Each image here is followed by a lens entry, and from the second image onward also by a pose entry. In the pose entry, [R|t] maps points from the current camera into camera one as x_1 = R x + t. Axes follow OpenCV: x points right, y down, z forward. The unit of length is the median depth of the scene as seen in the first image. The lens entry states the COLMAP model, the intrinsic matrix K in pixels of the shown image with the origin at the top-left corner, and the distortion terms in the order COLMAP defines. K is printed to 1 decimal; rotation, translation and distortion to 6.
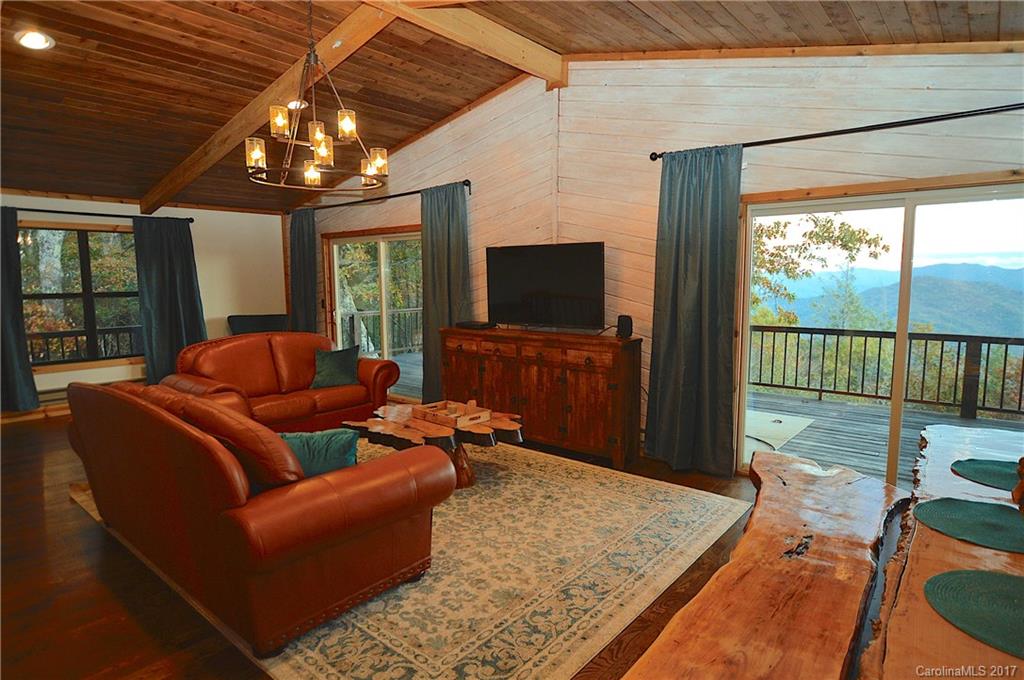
lens RADIAL K [[573.1, 0, 512.0], [0, 573.1, 340.0], [0, 0, 1]] dist [-0.000088, 0.000017]
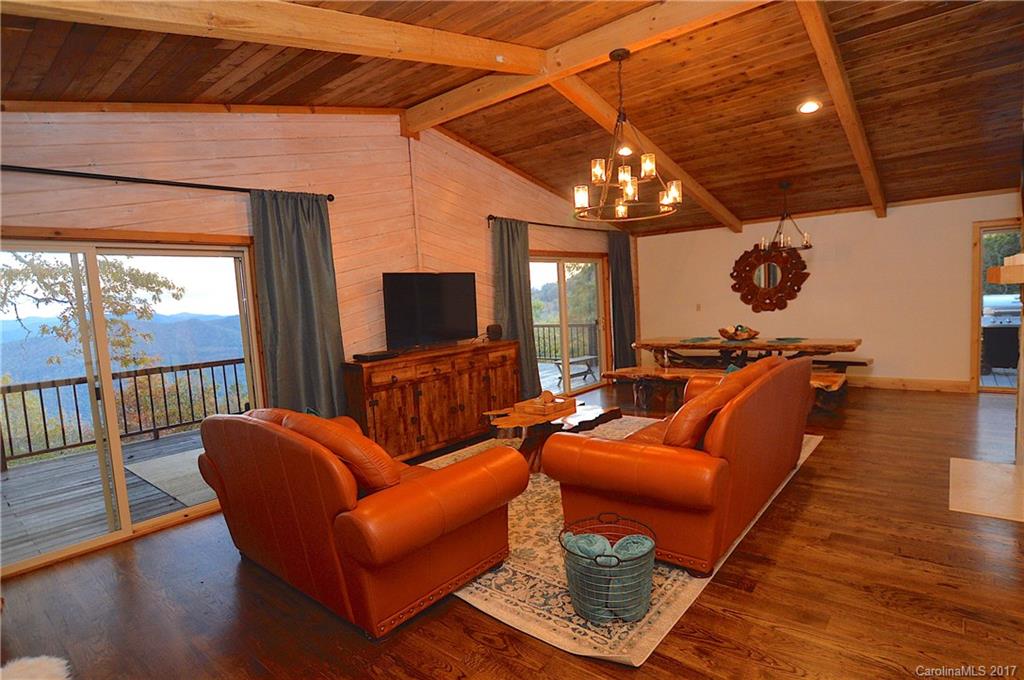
lens RADIAL K [[526.5, 0, 526.1], [0, 526.5, 341.8], [0, 0, 1]] dist [-0.019733, -0.000098]
pose [[-0.016123, -0.084738, 0.996273, -1.037546], [0.168436, 0.981932, 0.086244, -0.092581], [-0.985581, 0.169199, -0.001558, 0.871008]]
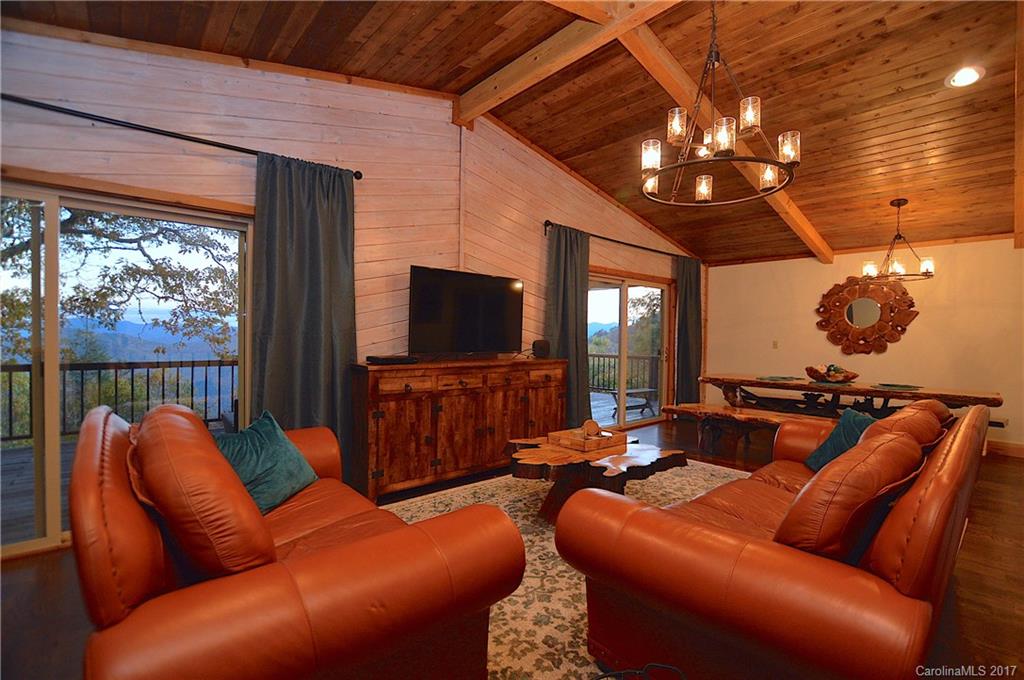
lens RADIAL K [[458.4, 0, 524.9], [0, 458.4, 342.0], [0, 0, 1]] dist [-0.026138, 0.001042]
pose [[0.136286, -0.011666, 0.990601, -0.757605], [0.096945, 0.995288, -0.001617, -0.036944], [-0.985915, 0.096255, 0.136775, 0.839753]]
